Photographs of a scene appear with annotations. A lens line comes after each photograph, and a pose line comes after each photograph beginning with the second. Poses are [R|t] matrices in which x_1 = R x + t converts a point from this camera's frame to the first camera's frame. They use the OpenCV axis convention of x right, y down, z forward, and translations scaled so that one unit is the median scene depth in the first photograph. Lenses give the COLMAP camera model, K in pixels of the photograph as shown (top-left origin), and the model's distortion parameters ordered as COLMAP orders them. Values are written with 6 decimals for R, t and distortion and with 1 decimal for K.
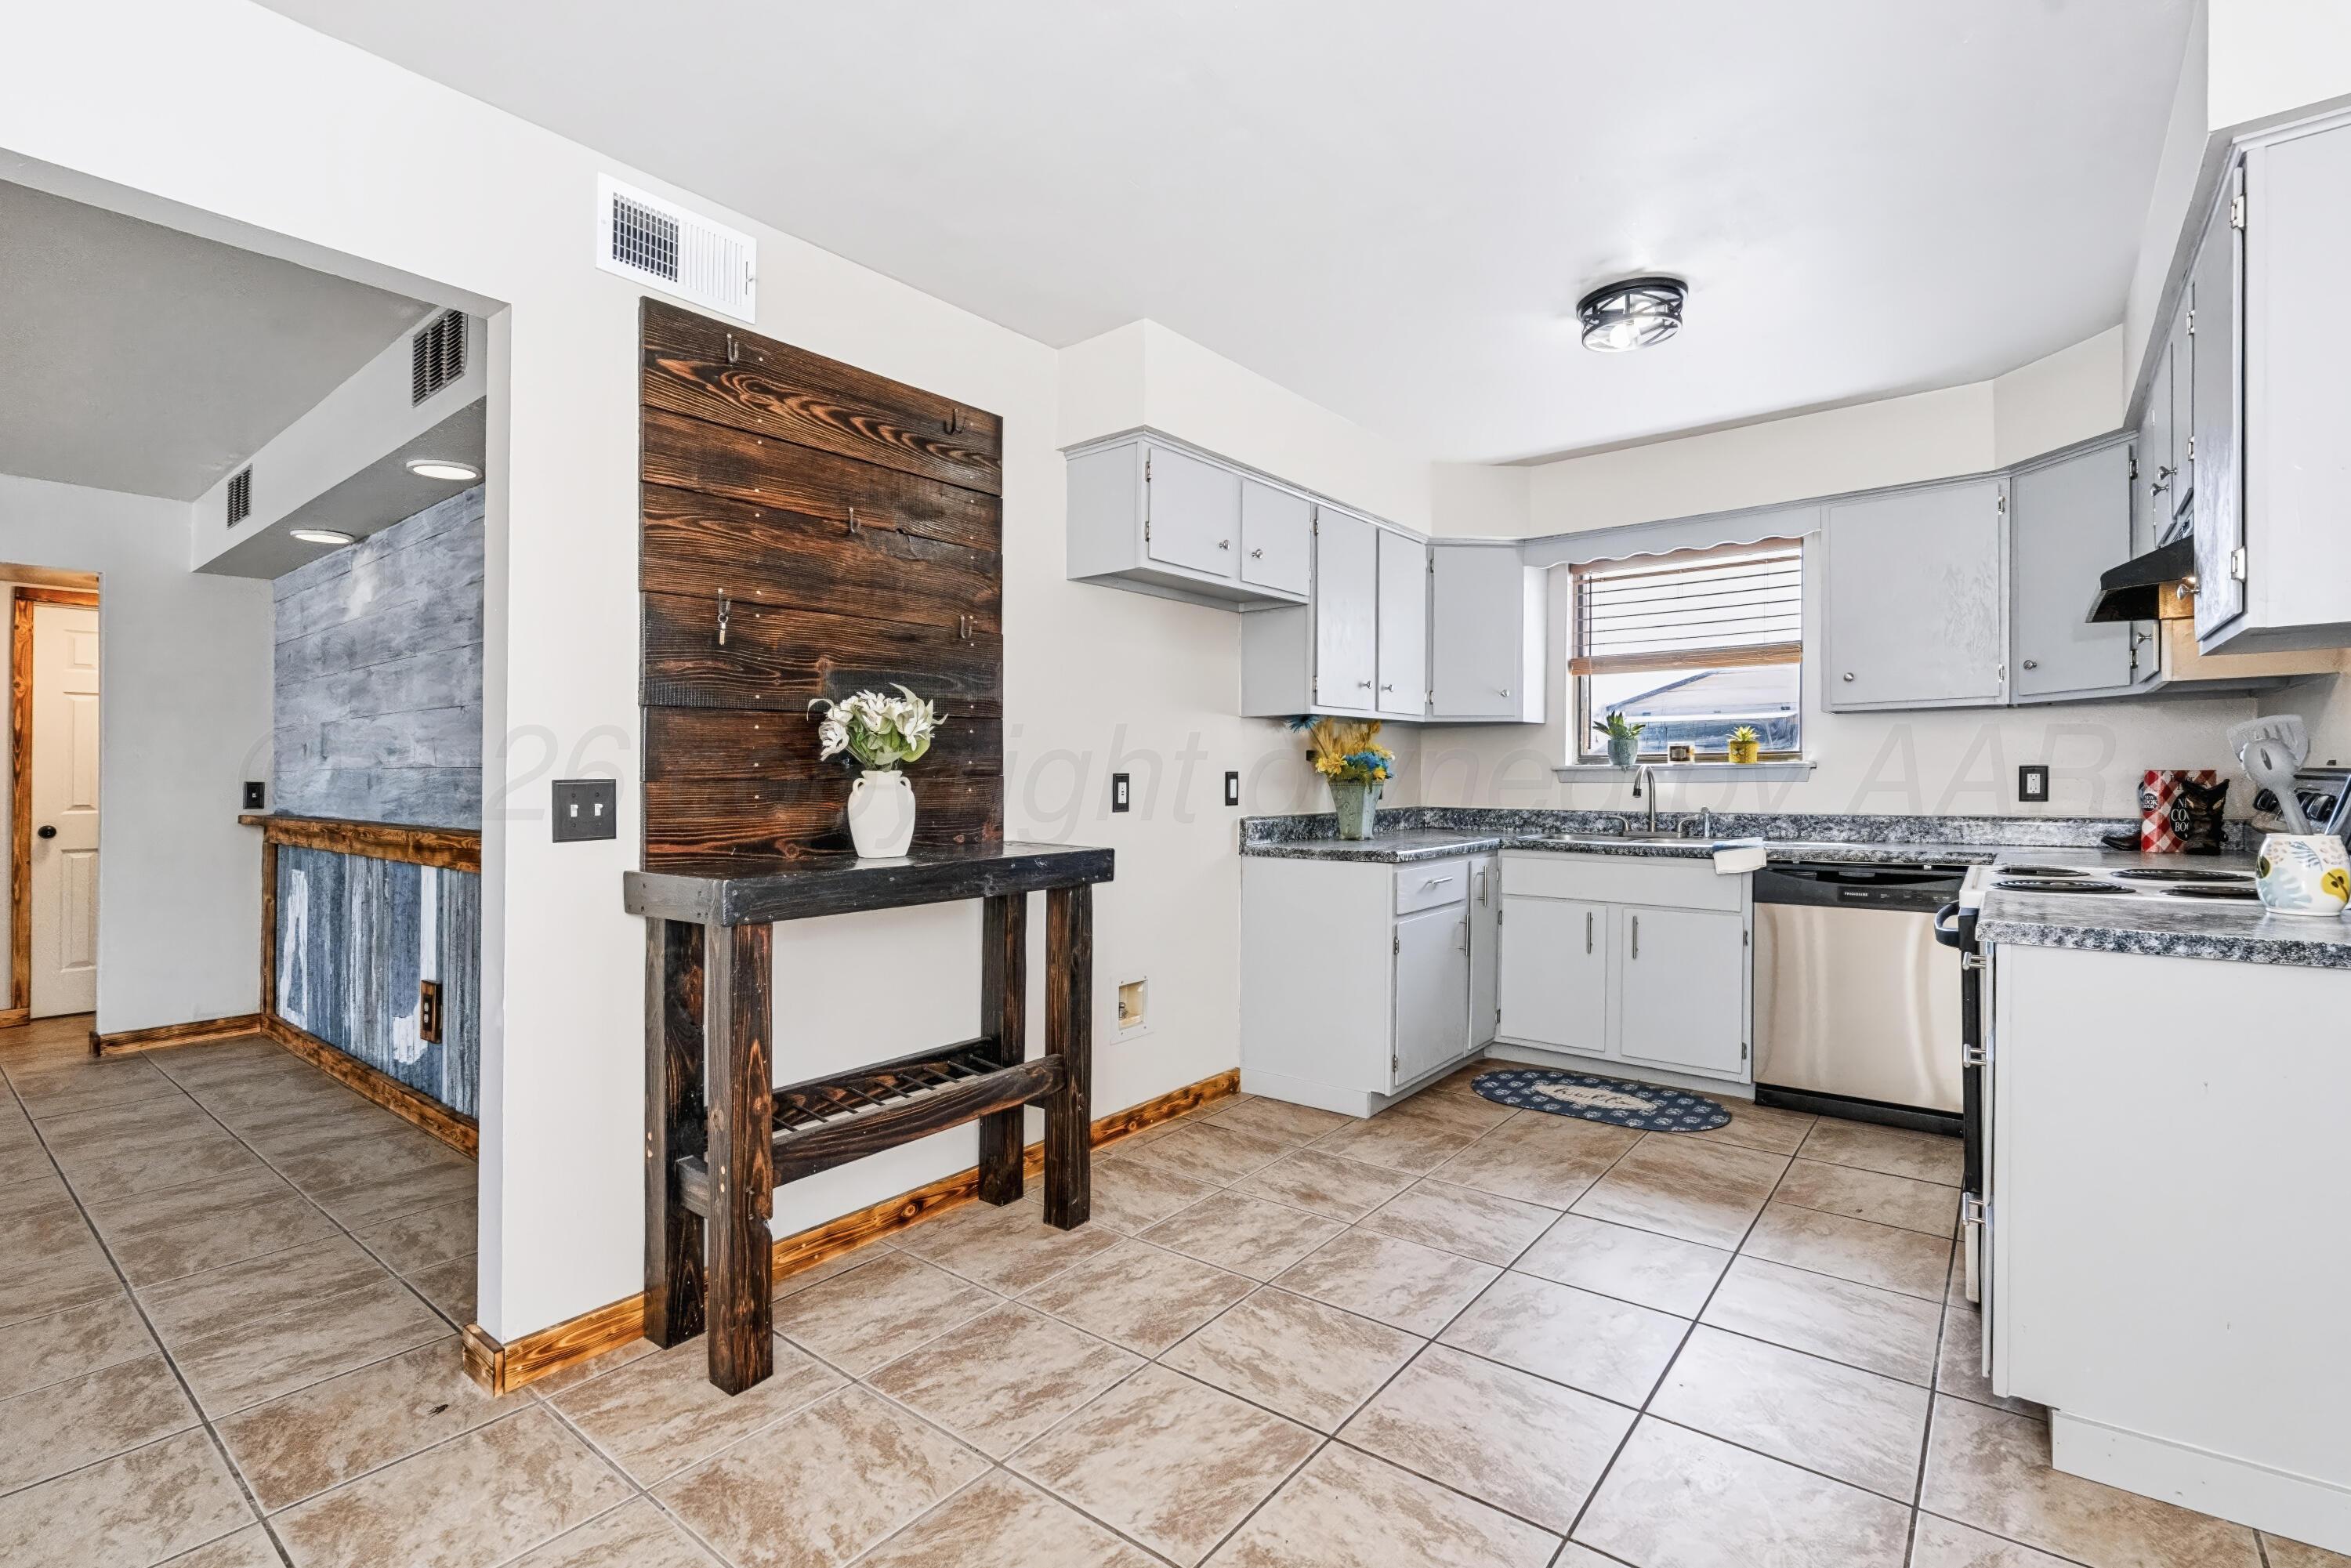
lens RADIAL K [[1152.6, 0, 1202.8], [0, 1152.6, 858.4], [0, 0, 1]] dist [0.003183, 0.001550]
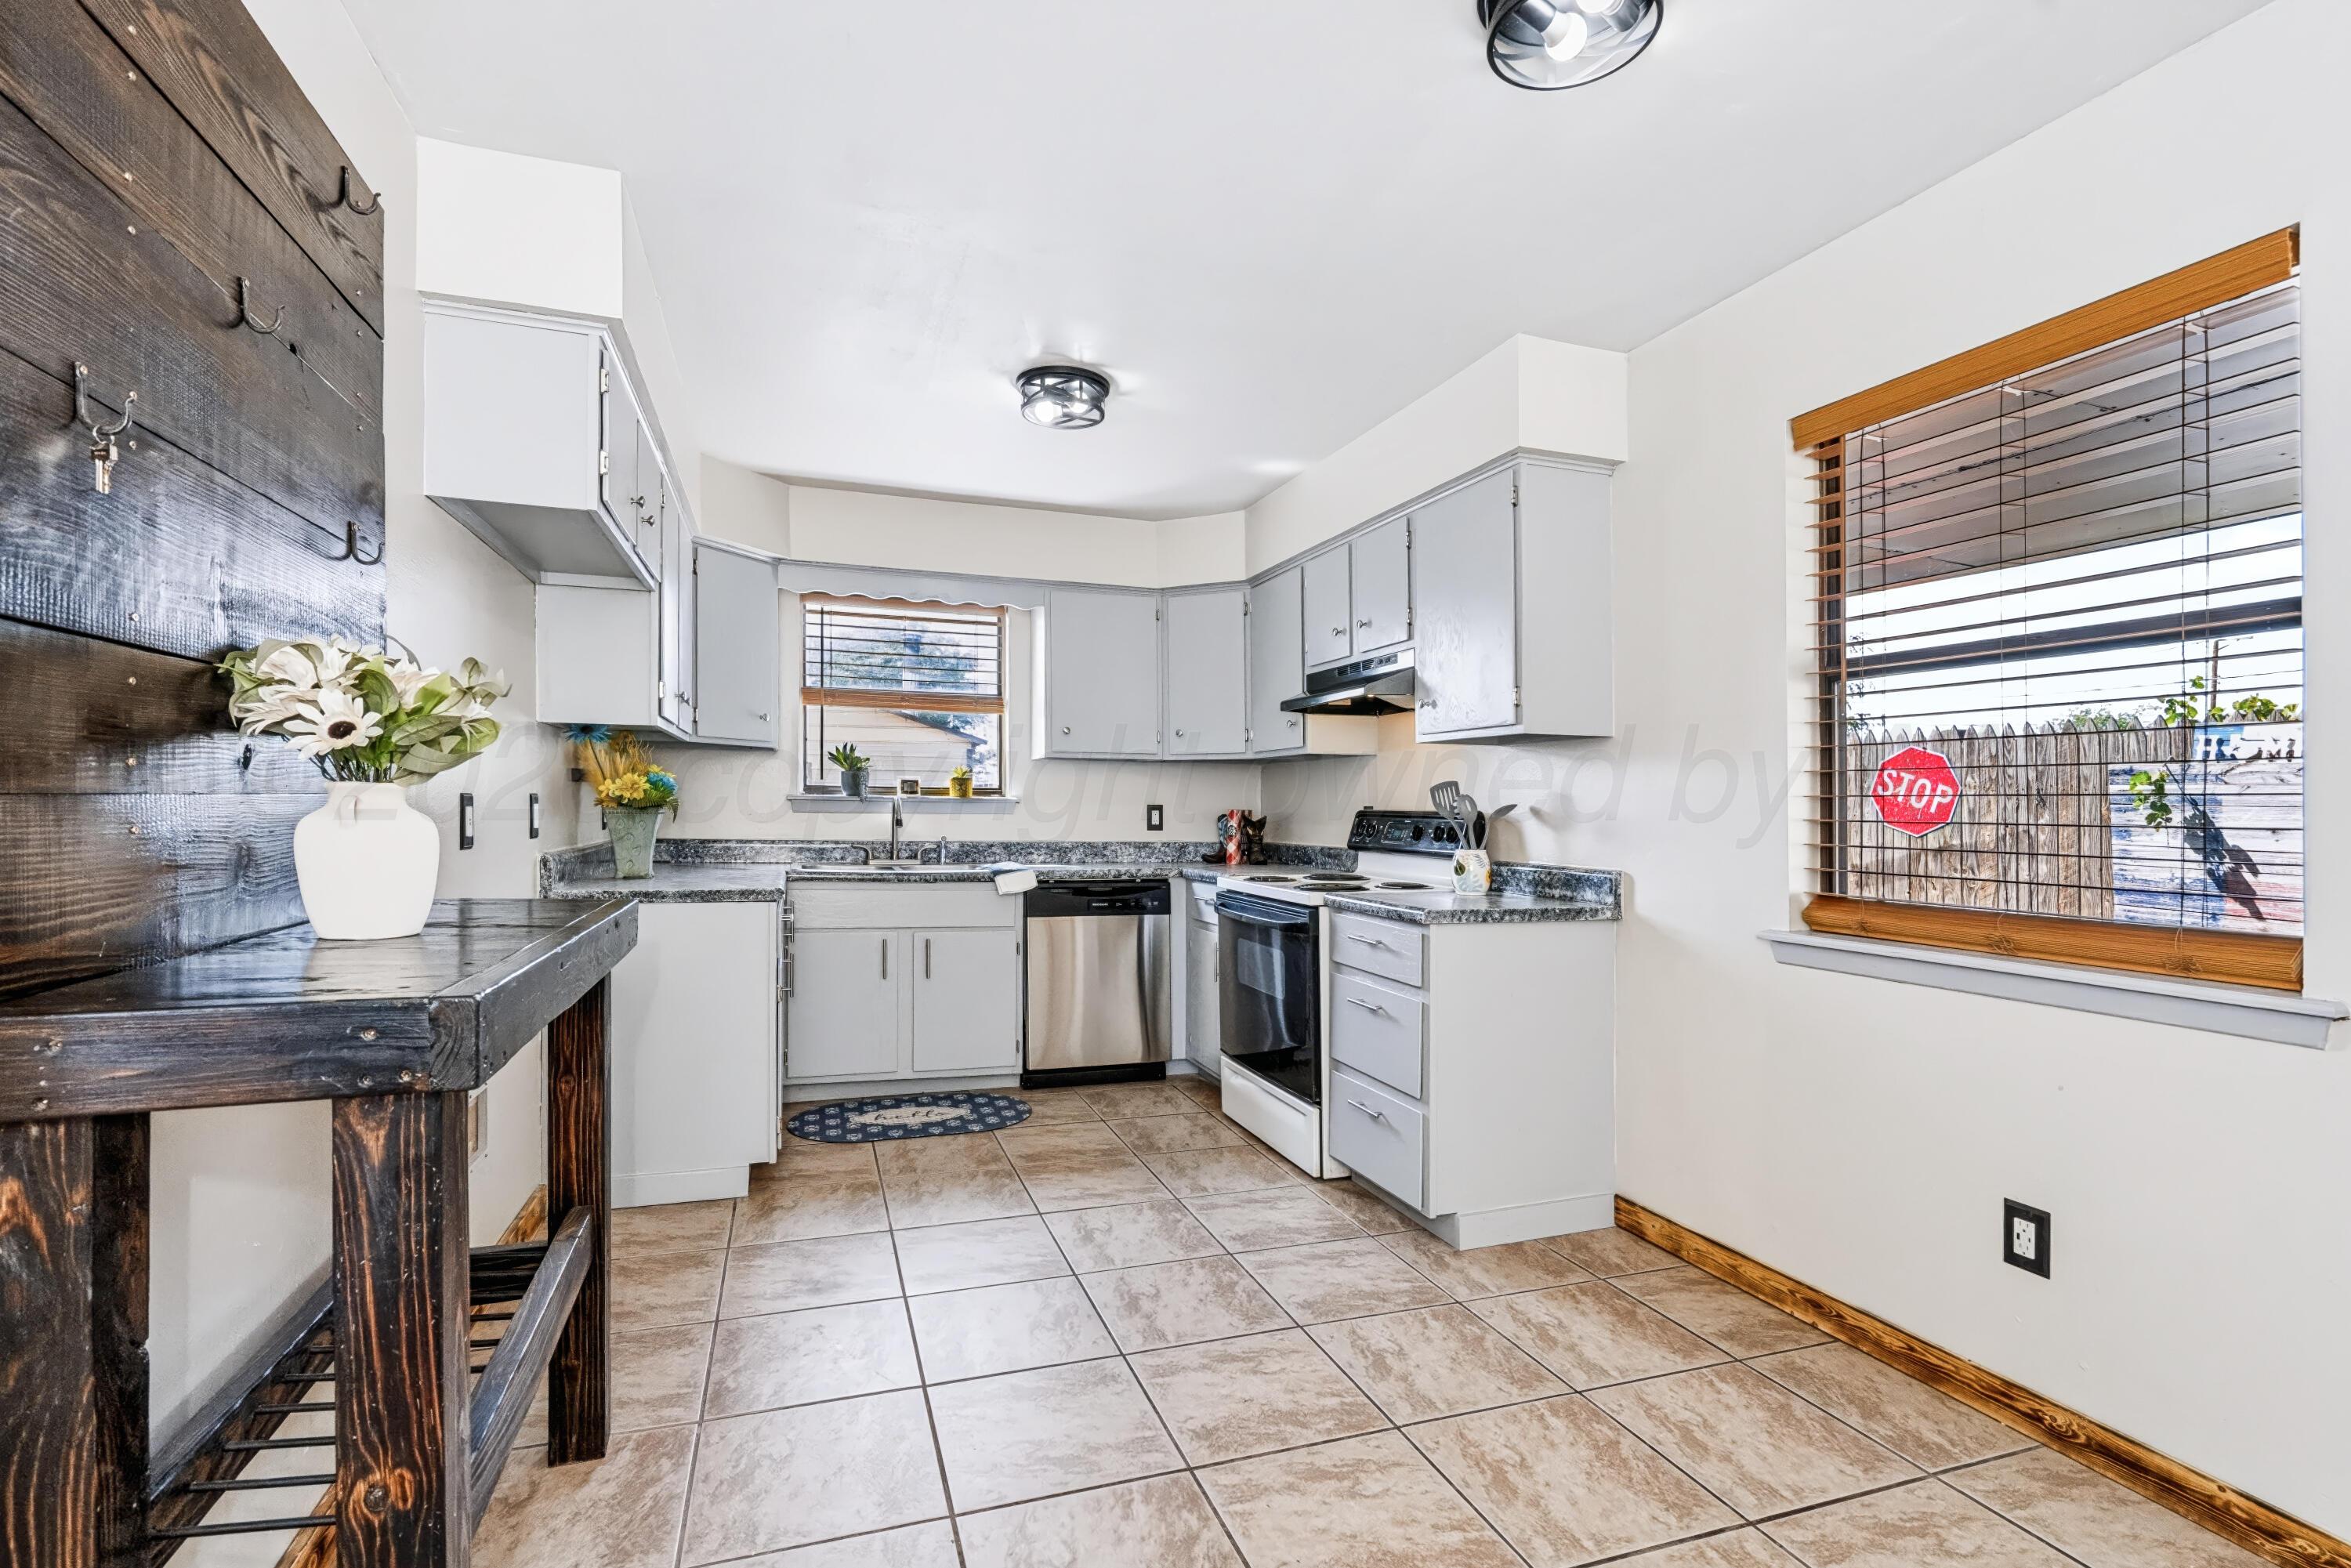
lens RADIAL K [[1071.6, 0, 1239.6], [0, 1071.6, 884.8], [0, 0, 1]] dist [-0.007628, 0.003633]
pose [[0.514297, -0.045505, 0.856404, -0.336682], [0.043984, 0.998677, 0.026651, -0.014205], [-0.856484, 0.023962, 0.515618, 0.249802]]
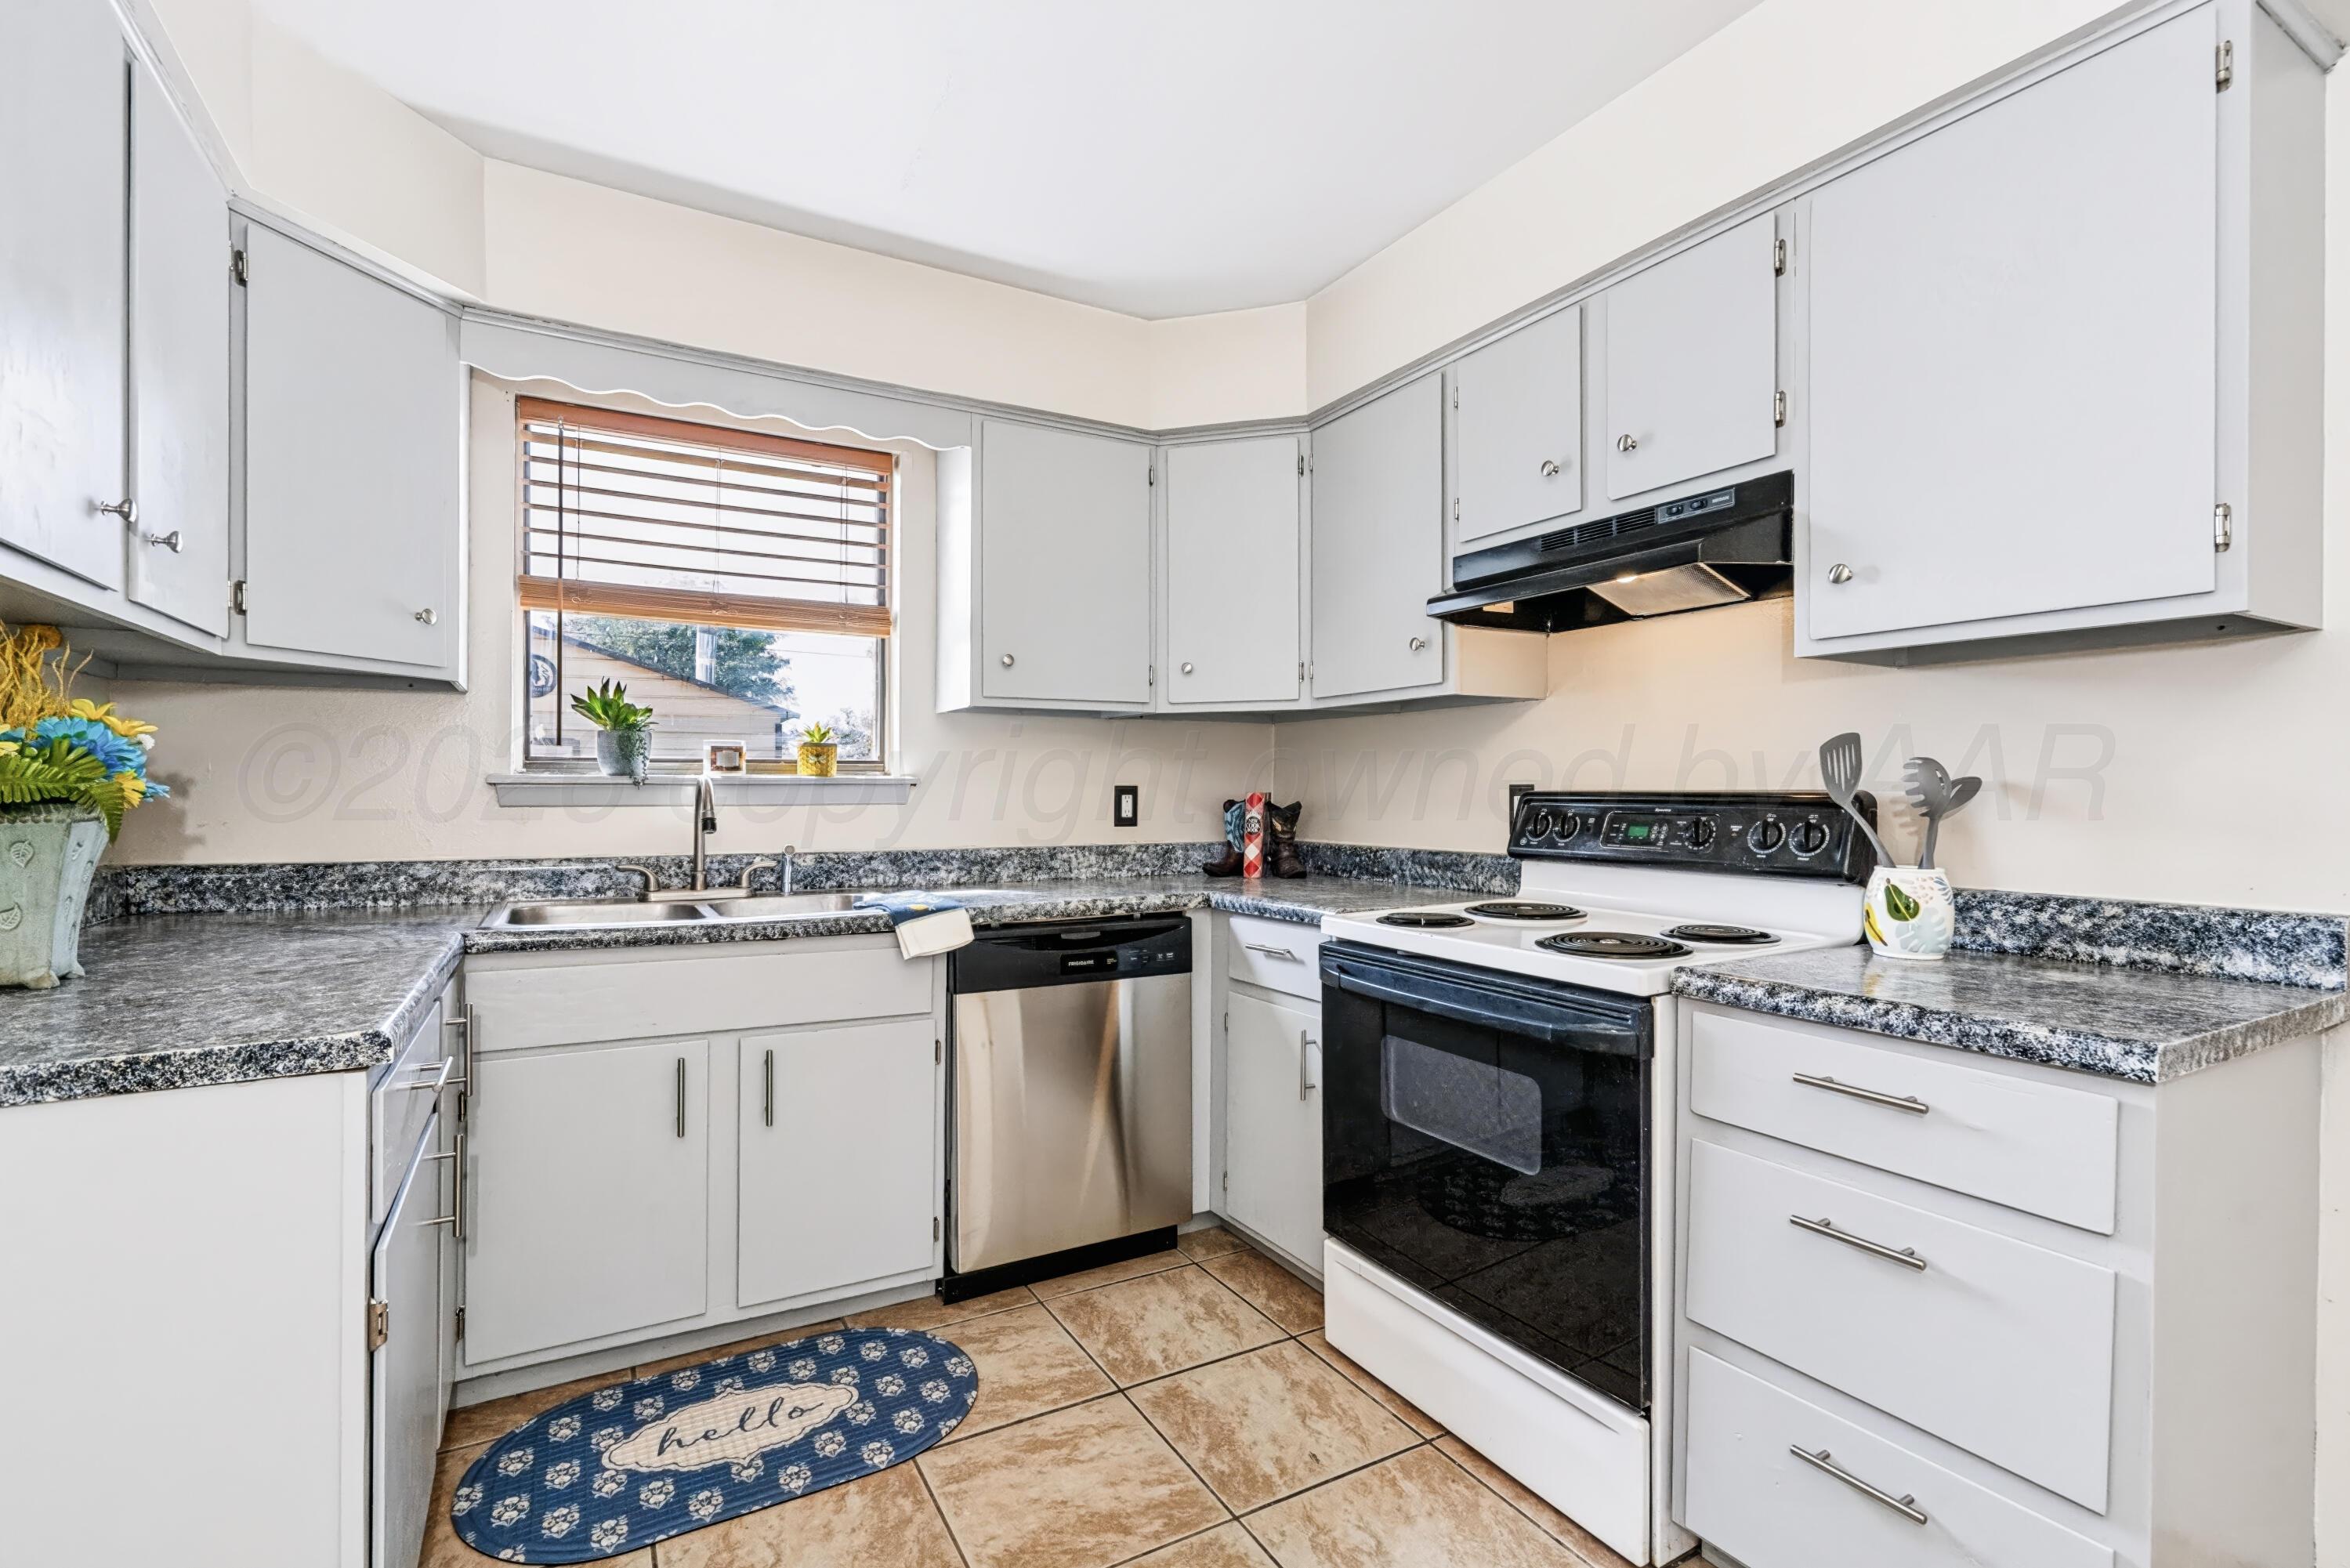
lens RADIAL K [[1071.2, 0, 1187.4], [0, 1071.2, 808.4], [0, 0, 1]] dist [-0.007628, 0.003633]
pose [[0.398607, -0.006160, 0.917101, -0.013531], [0.059930, 0.998015, -0.019345, -0.044655], [-0.915162, 0.062673, 0.398185, 0.630803]]
